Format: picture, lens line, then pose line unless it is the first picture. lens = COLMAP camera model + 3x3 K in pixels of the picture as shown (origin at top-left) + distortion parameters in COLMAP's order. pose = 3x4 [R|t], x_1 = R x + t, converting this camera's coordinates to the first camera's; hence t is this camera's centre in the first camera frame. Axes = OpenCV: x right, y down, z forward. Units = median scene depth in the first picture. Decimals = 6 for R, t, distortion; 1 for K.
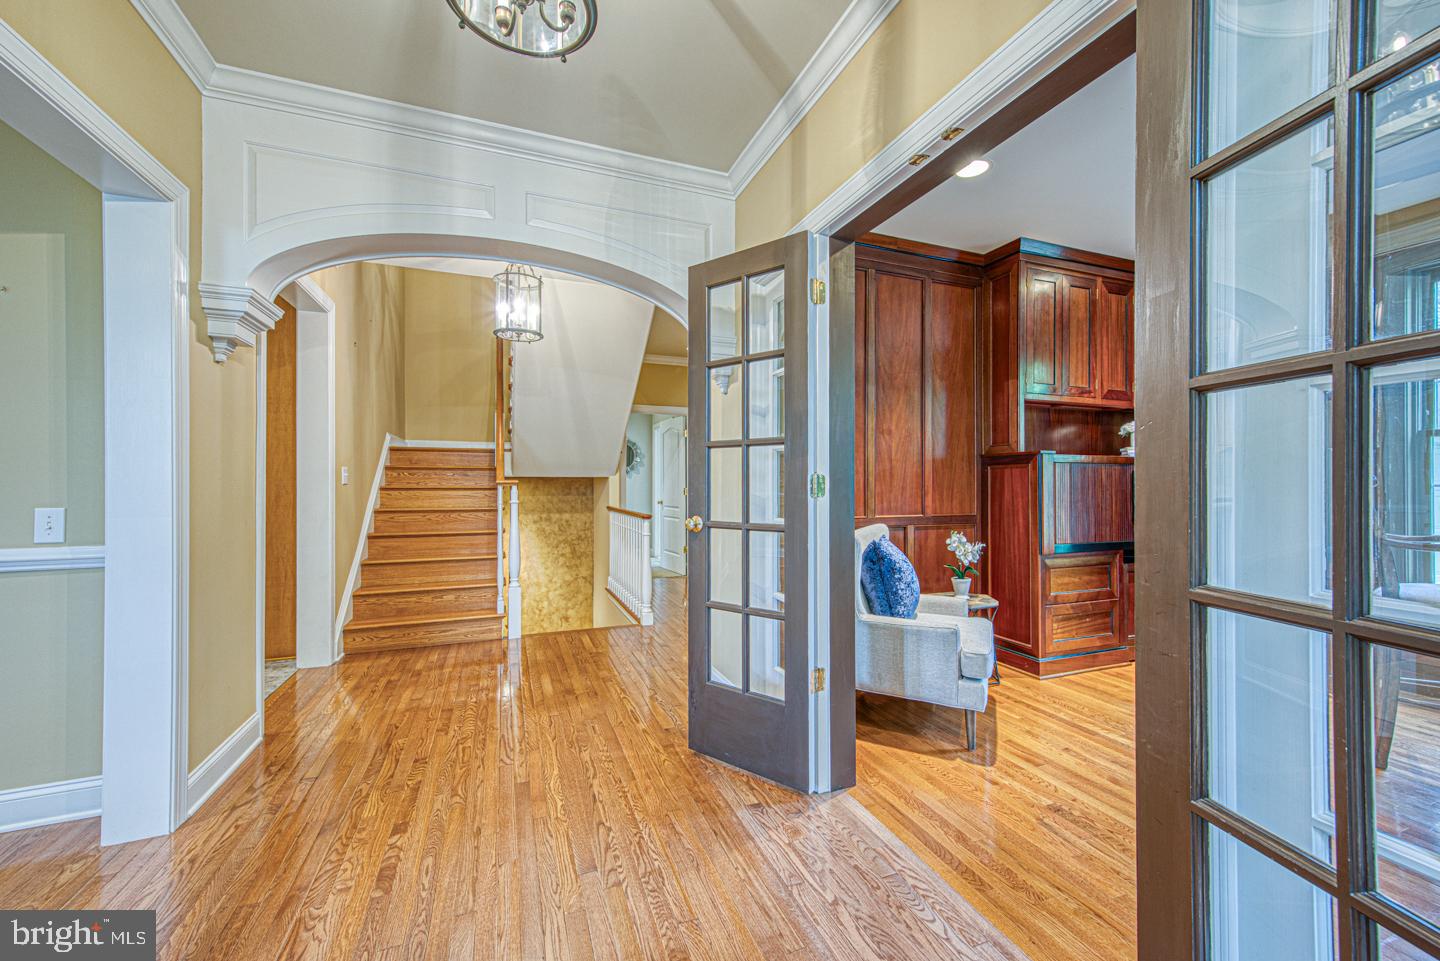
lens RADIAL K [[553.1, 0, 719.9], [0, 553.1, 479.8], [0, 0, 1]] dist [0.000787, -0.000796]
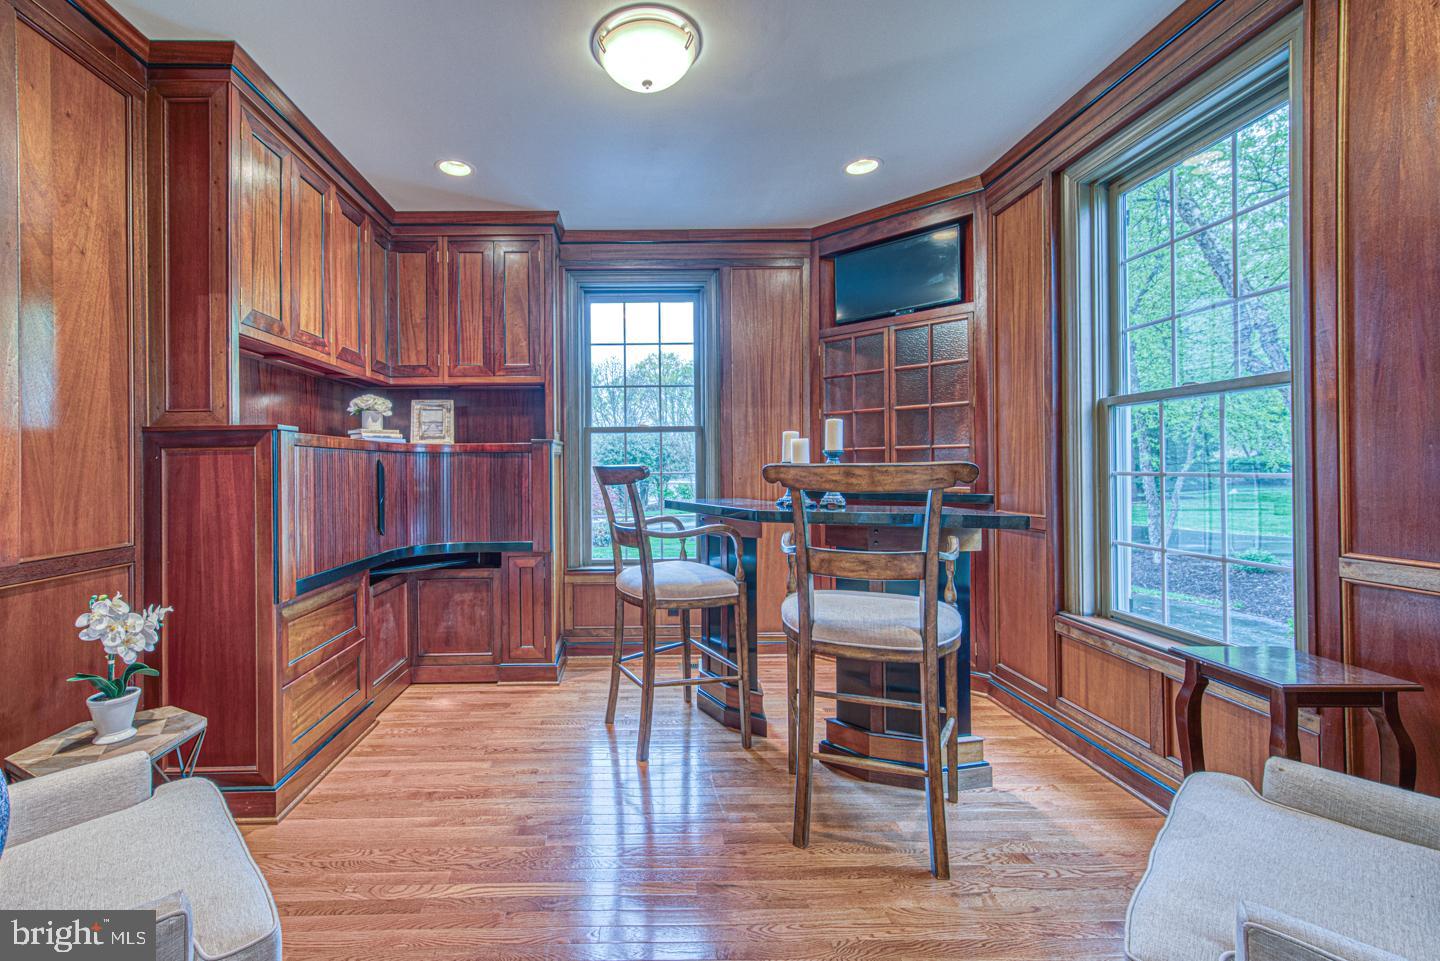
lens RADIAL K [[604.4, 0, 657.0], [0, 604.4, 464.2], [0, 0, 1]] dist [0.011200, 0.000262]
pose [[0.336083, 0.002140, 0.941830, 0.105284], [-0.000032, 0.999997, -0.002260, -0.009627], [-0.941832, 0.000730, 0.336083, 0.385190]]
